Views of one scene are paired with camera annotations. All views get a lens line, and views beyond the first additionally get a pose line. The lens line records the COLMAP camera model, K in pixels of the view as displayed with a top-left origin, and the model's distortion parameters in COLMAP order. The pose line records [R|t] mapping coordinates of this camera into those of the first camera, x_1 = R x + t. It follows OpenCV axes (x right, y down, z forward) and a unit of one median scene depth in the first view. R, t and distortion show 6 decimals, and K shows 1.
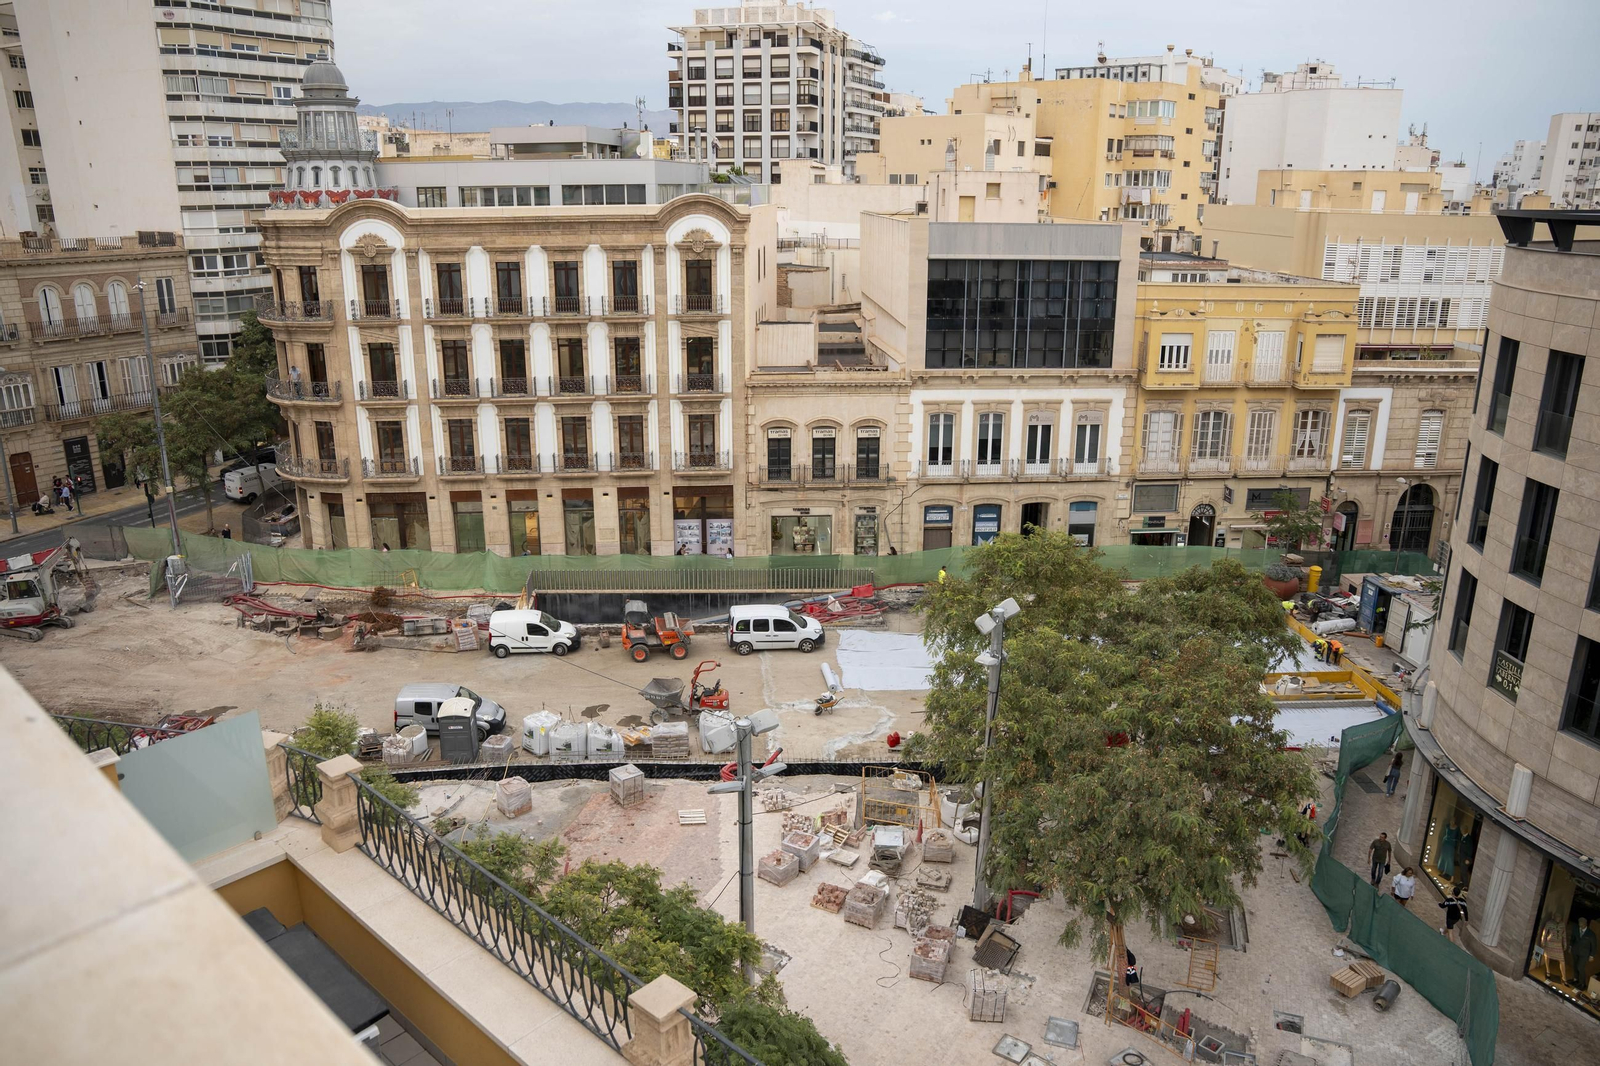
lens RADIAL K [[1122.2, 0, 800.9], [0, 1122.2, 518.4], [0, 0, 1]] dist [-0.132456, 0.109883]
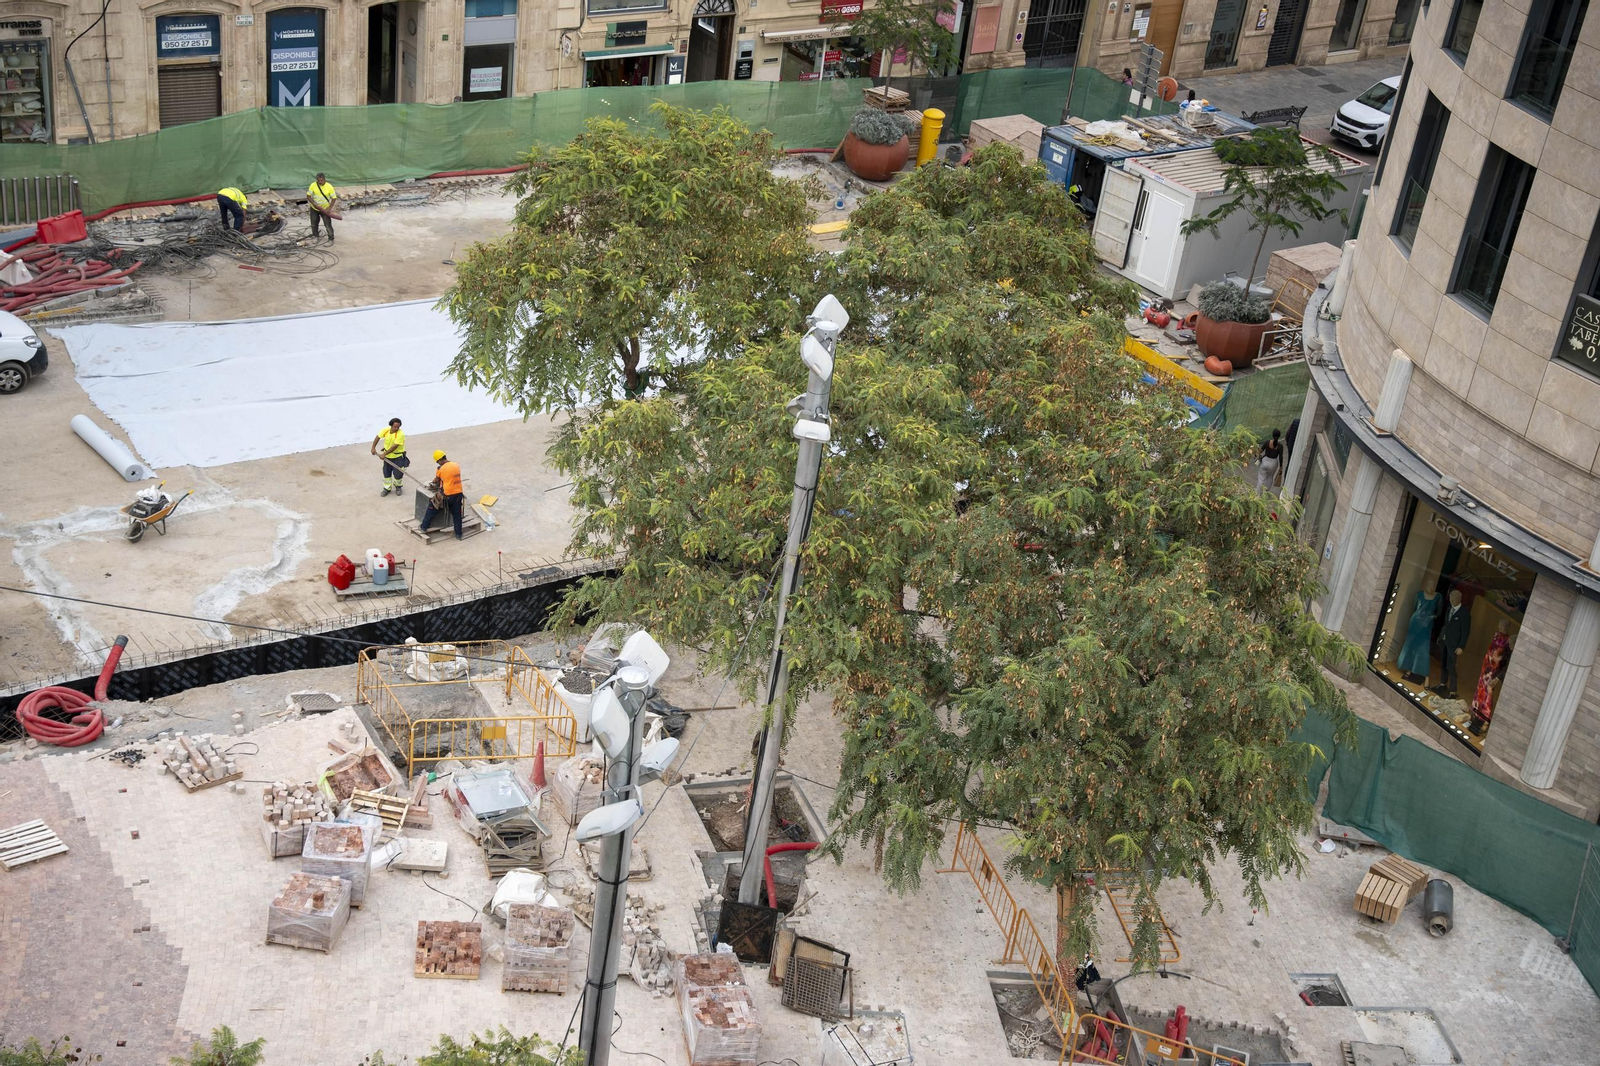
lens RADIAL K [[2274.3, 0, 800.0], [0, 2274.3, 533.0], [0, 0, 1]] dist [0.261064, 0.060870]
pose [[0.866344, -0.152315, 0.475655, -0.152107], [0.034902, 0.968498, 0.246564, -0.036284], [-0.498226, -0.197008, 0.844369, 0.066823]]
